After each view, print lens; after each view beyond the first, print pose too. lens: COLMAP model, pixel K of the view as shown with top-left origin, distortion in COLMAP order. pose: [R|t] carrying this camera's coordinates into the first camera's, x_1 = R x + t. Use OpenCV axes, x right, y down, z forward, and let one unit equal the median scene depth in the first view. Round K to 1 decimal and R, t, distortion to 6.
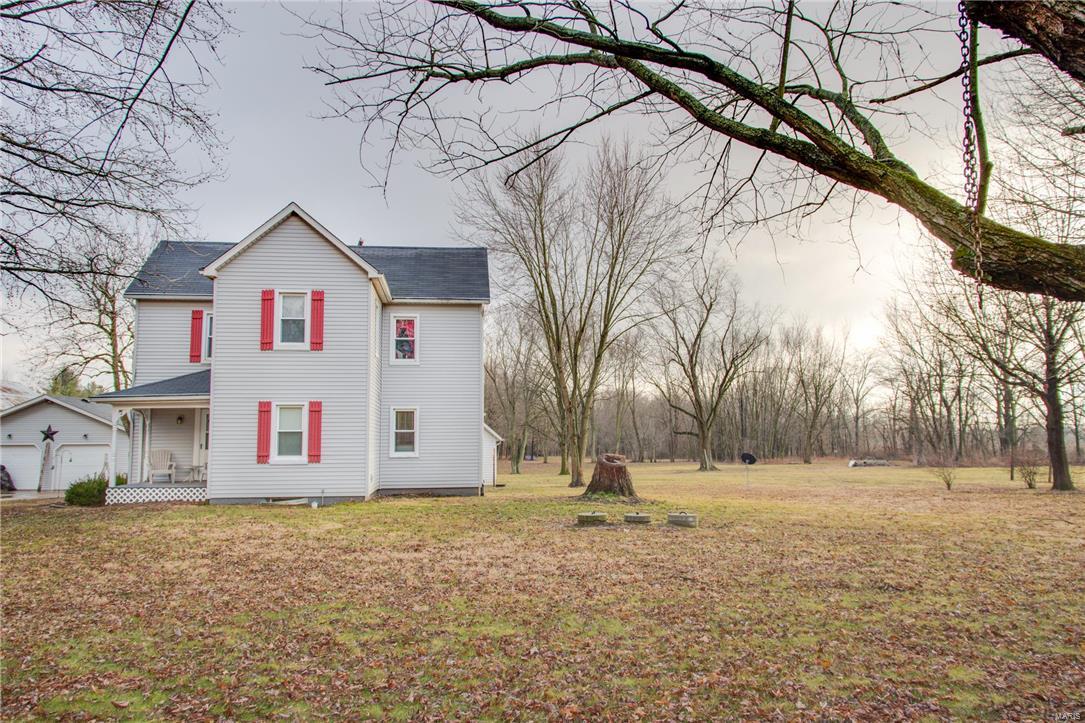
lens RADIAL K [[819.2, 0, 542.5], [0, 819.2, 361.5], [0, 0, 1]] dist [0.004995, -0.004256]
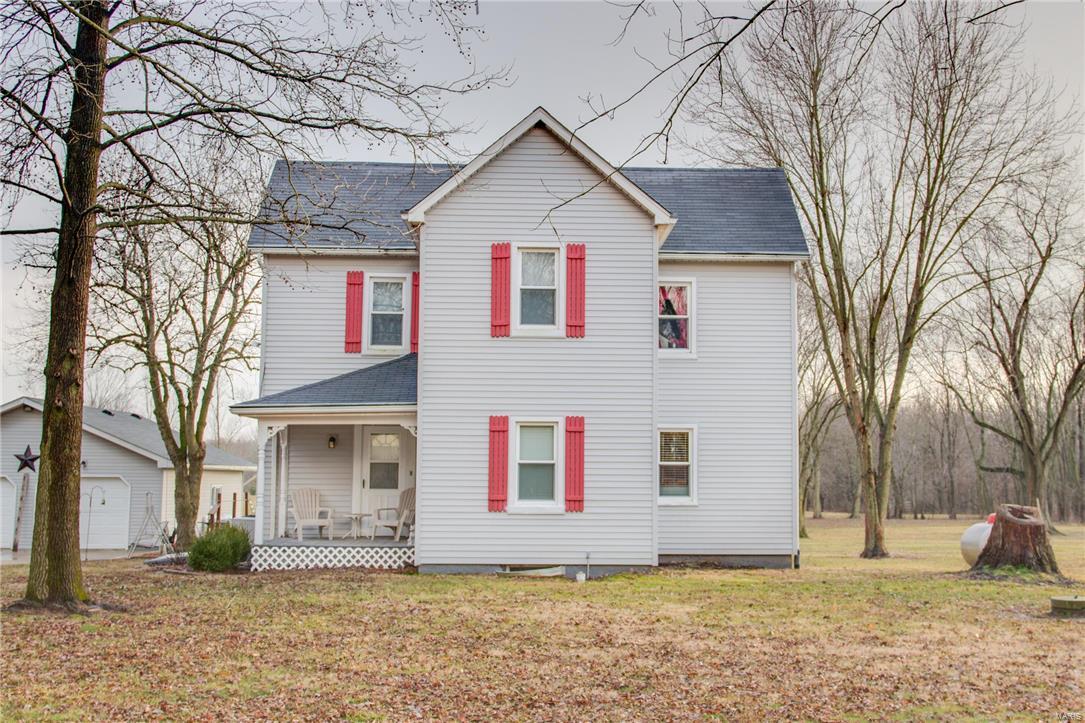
lens RADIAL K [[1442.6, 0, 542.6], [0, 1442.6, 347.5], [0, 0, 1]] dist [0.021800, 0.005170]
pose [[0.997302, 0.006232, -0.073138, -0.215607], [-0.005725, 0.999958, 0.007129, -0.013371], [0.073179, -0.006691, 0.997296, -0.130333]]
